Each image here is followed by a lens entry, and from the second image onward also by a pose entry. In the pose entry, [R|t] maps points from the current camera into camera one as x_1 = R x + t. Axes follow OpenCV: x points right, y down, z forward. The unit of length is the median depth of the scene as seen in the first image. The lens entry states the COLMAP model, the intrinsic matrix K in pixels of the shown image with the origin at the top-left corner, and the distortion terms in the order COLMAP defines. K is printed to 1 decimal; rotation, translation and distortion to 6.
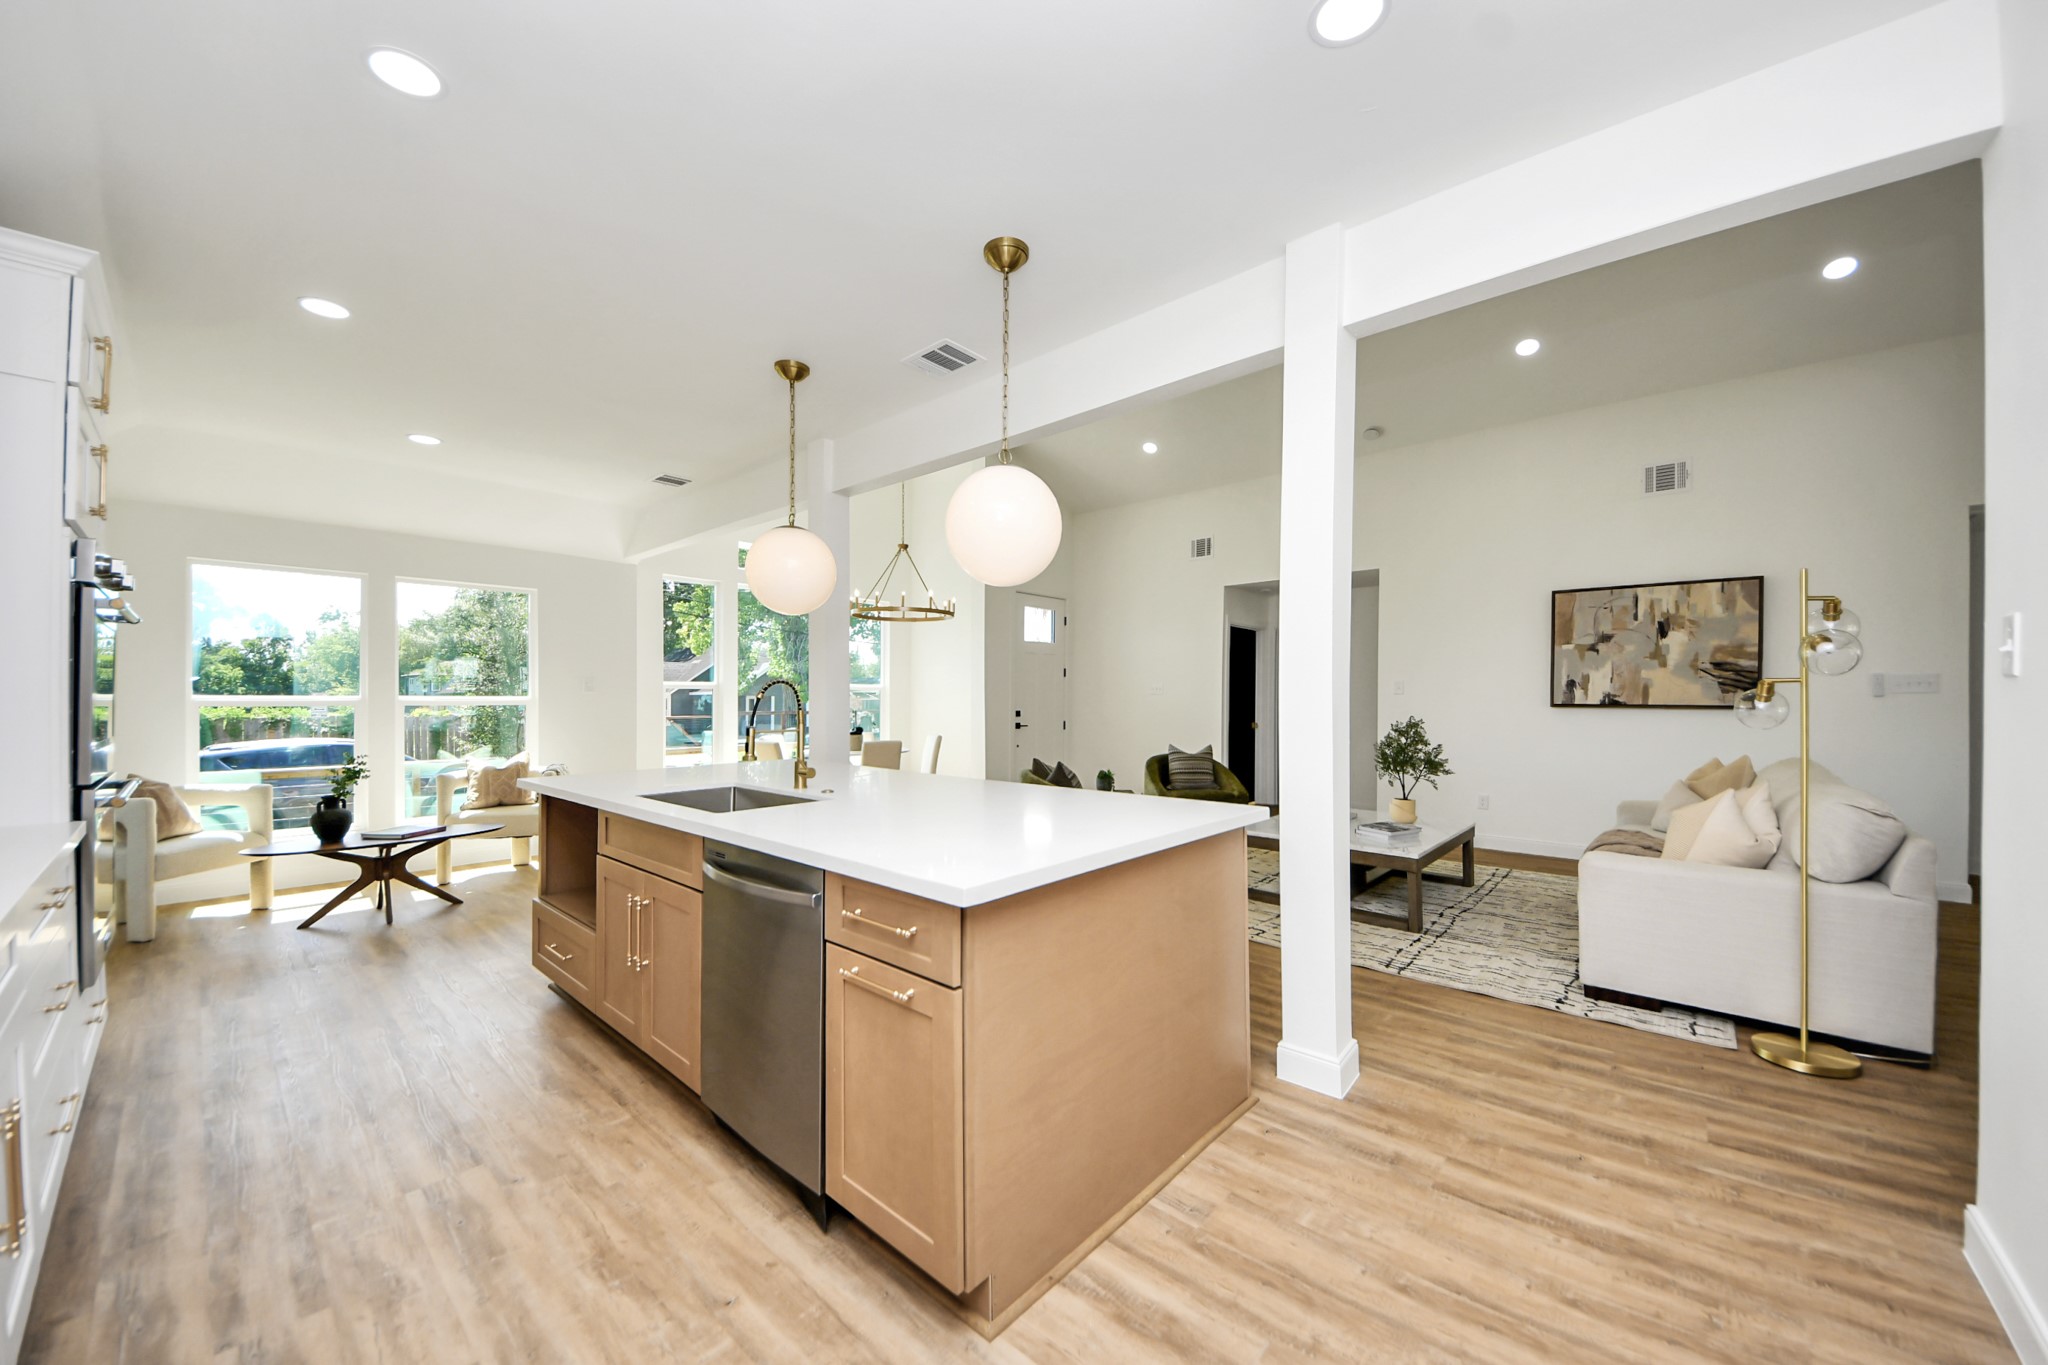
lens RADIAL K [[746.6, 0, 1027.2], [0, 746.6, 692.9], [0, 0, 1]] dist [0.004121, -0.007611]
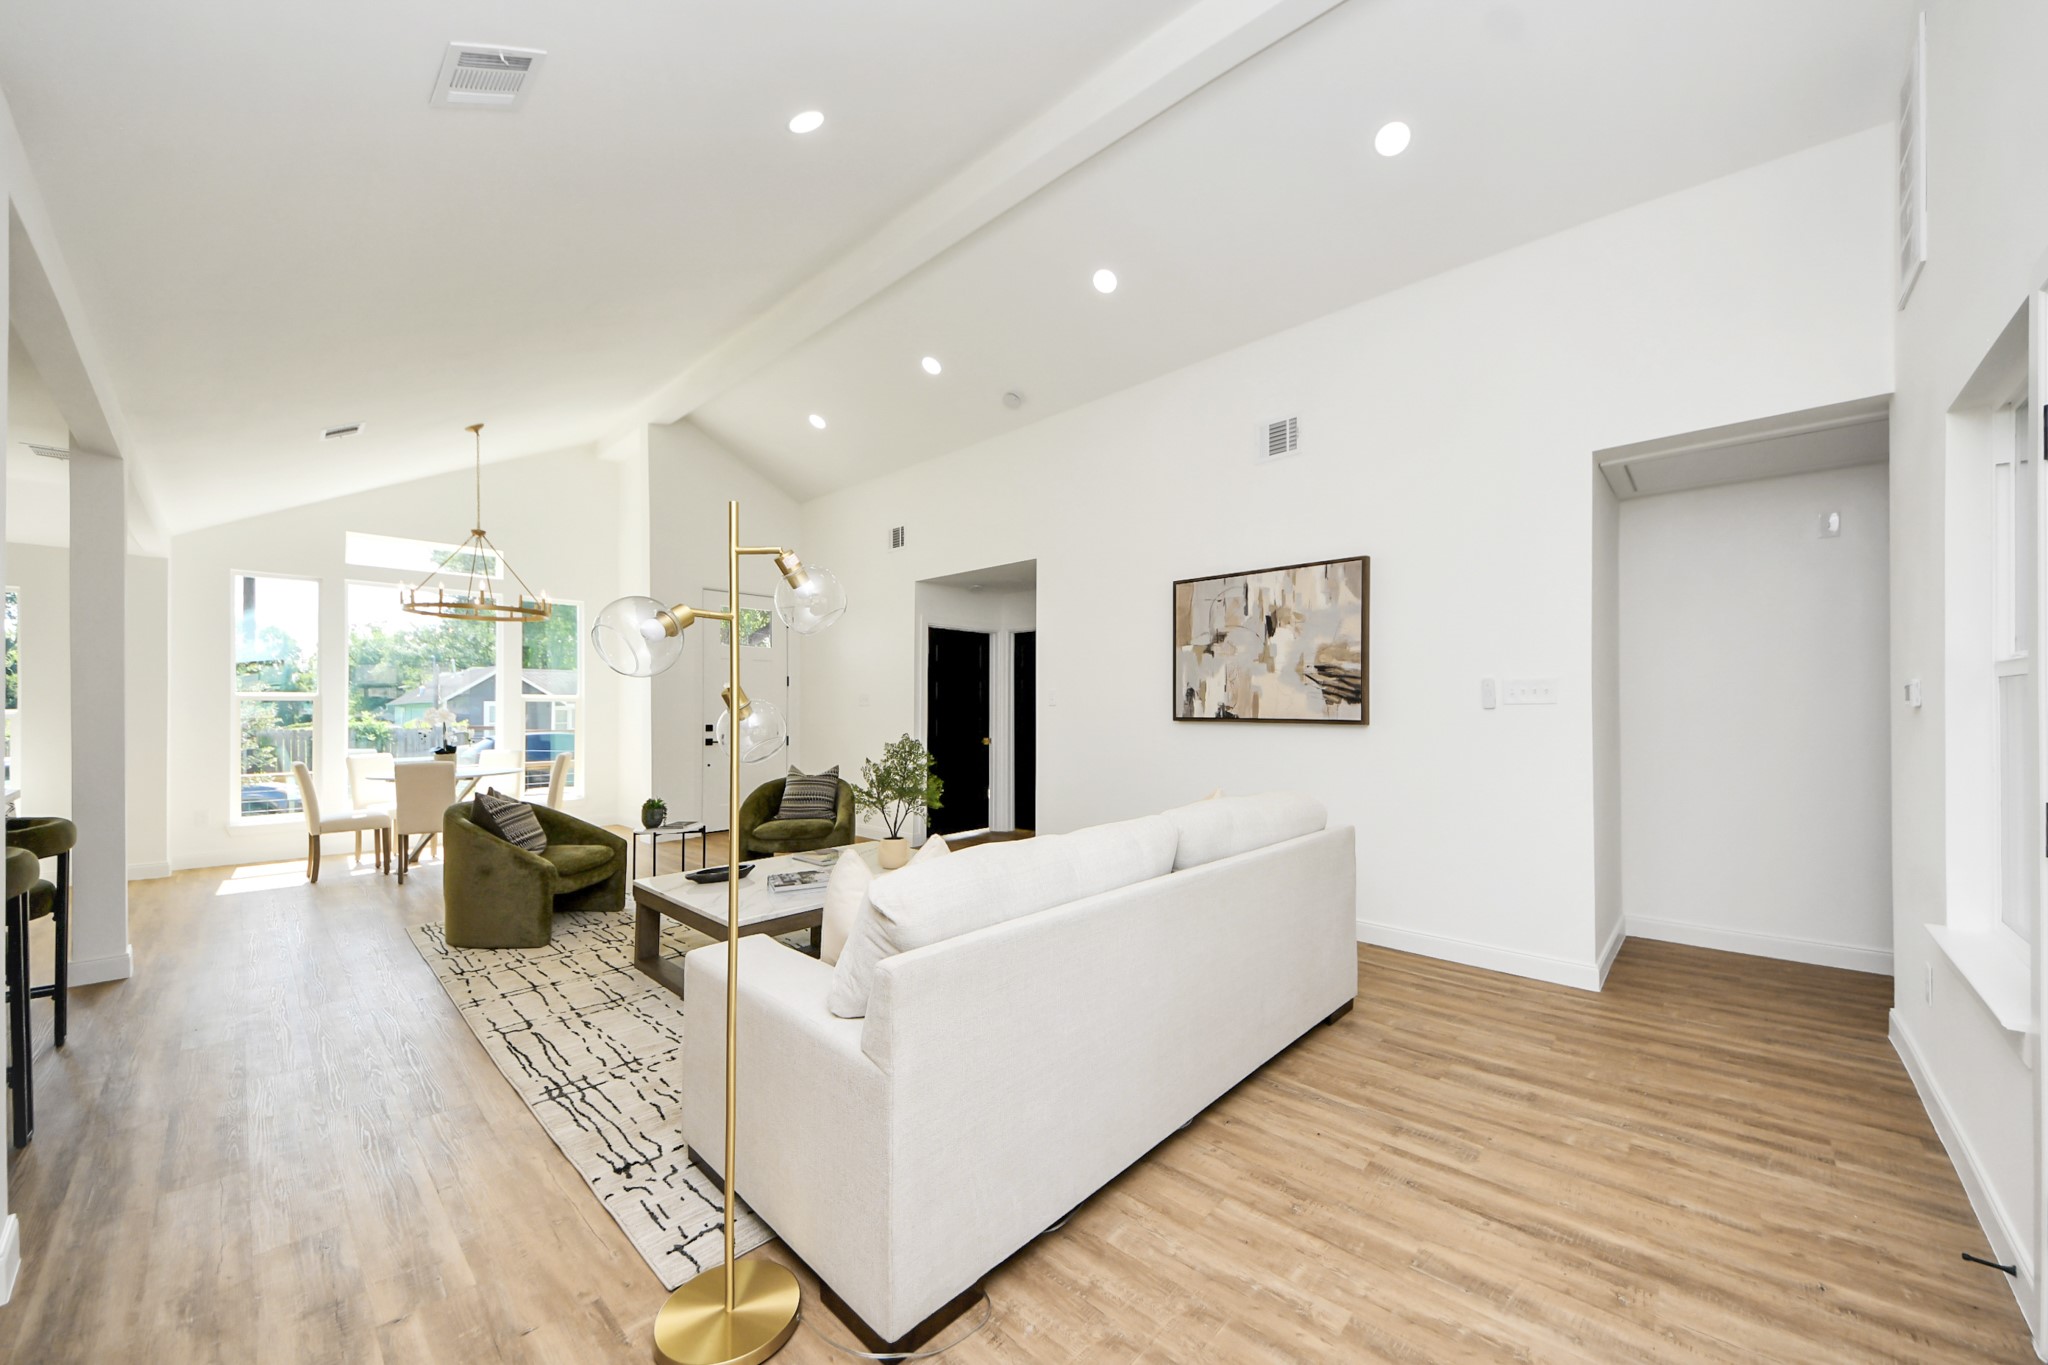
lens RADIAL K [[746.6, 0, 1029.2], [0, 746.6, 702.1], [0, 0, 1]] dist [0.004121, -0.007611]
pose [[0.999731, -0.001816, -0.023106, 0.645565], [0.001834, 0.999998, 0.000748, -0.003374], [0.023104, -0.000790, 0.999733, 0.196212]]
